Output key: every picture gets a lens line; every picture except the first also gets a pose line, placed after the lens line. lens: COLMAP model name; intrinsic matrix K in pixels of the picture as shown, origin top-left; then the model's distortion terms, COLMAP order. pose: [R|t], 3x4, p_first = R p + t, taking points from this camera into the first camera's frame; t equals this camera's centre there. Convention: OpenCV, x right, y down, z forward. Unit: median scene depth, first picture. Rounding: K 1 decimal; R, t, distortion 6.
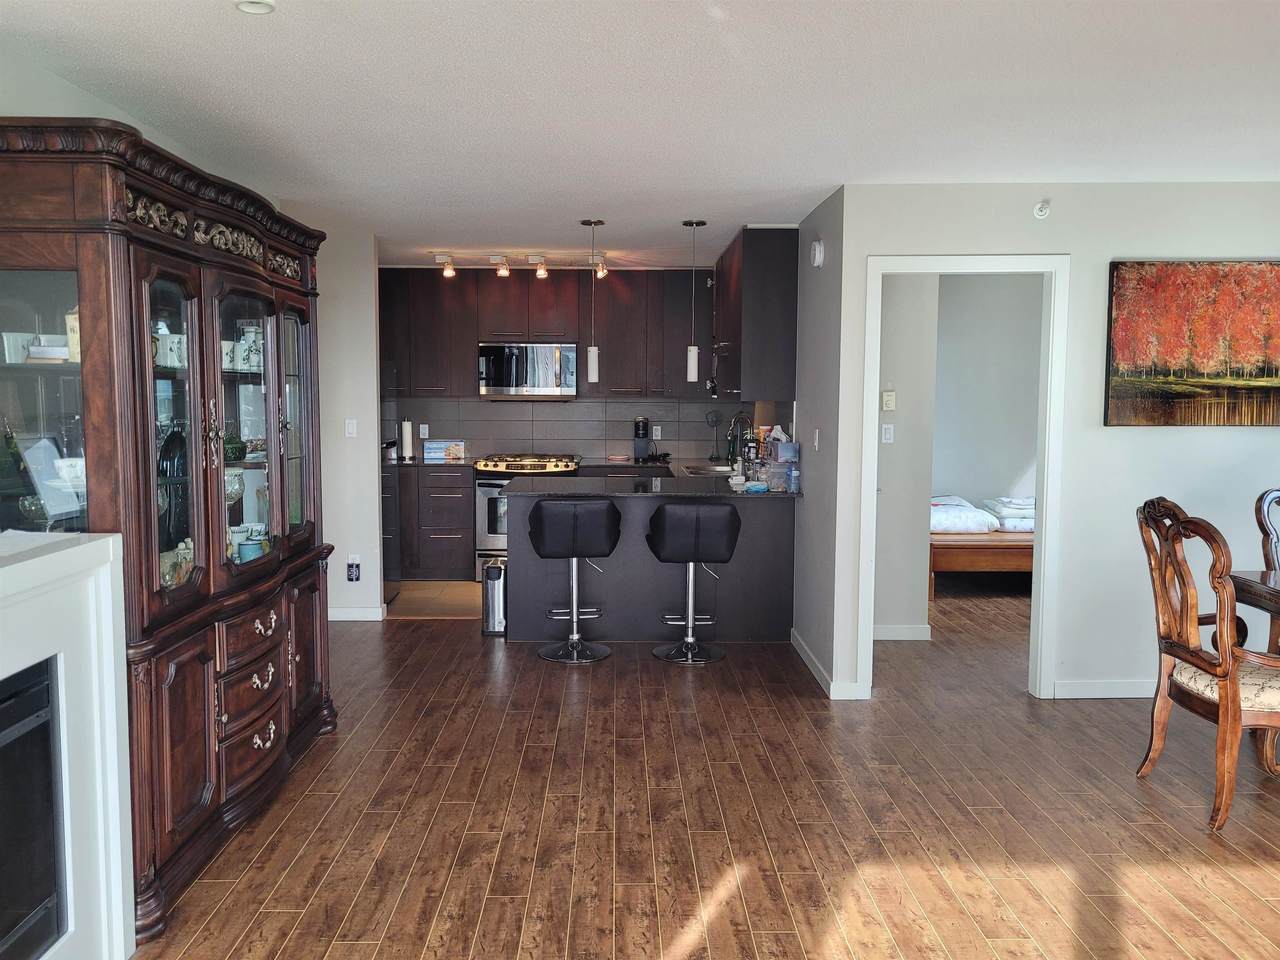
lens RADIAL K [[950.8, 0, 640.0], [0, 950.8, 480.0], [0, 0, 1]] dist [0.030037, -0.000639]
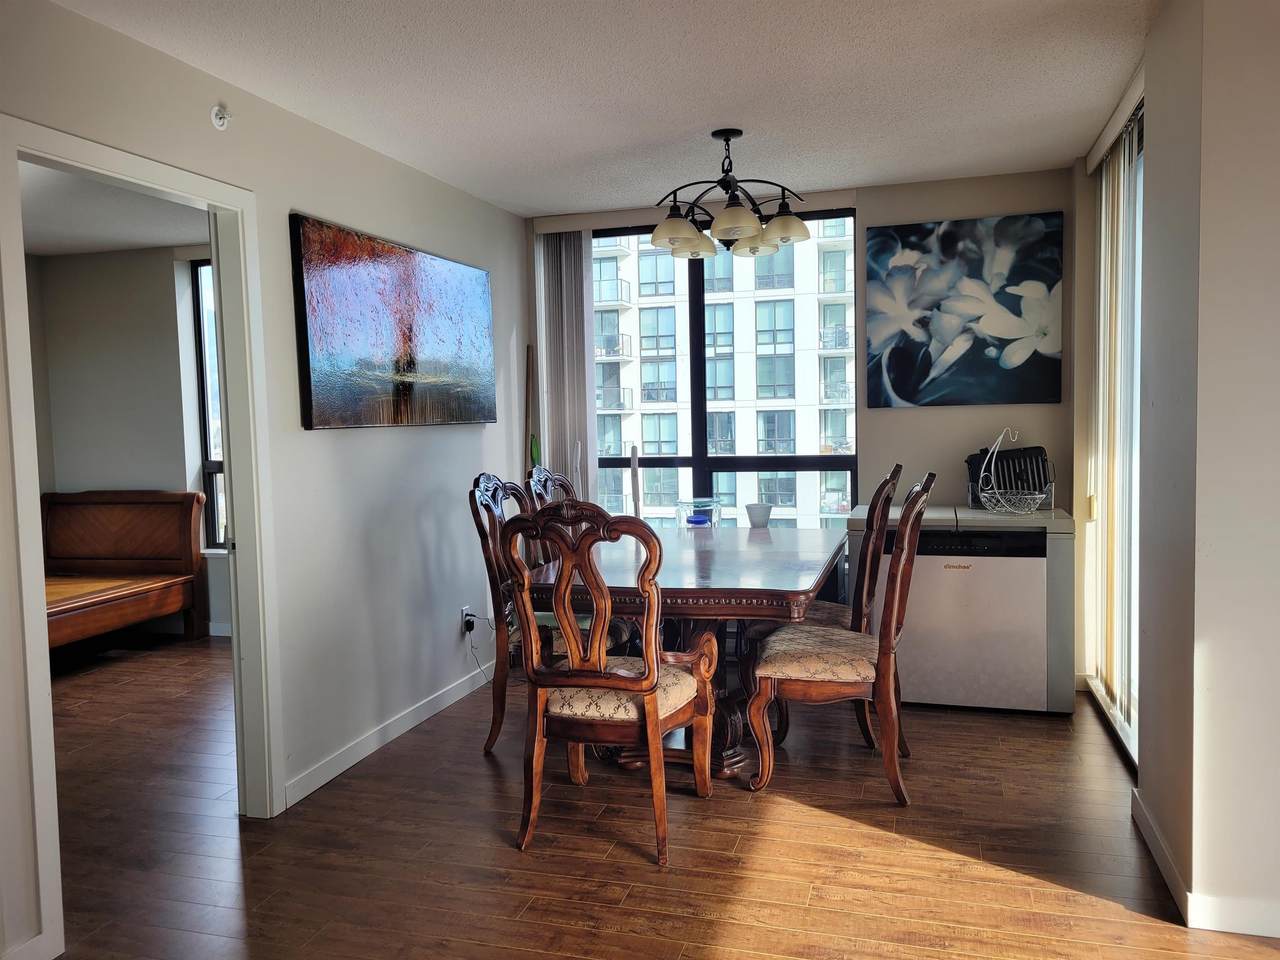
lens RADIAL K [[950.8, 0, 640.0], [0, 950.8, 480.0], [0, 0, 1]] dist [0.030037, -0.000639]
pose [[0.316230, -0.076783, 0.945570, -0.155401], [0.114100, 0.992562, 0.042440, -0.019021], [-0.941796, 0.094468, 0.322638, 0.518529]]
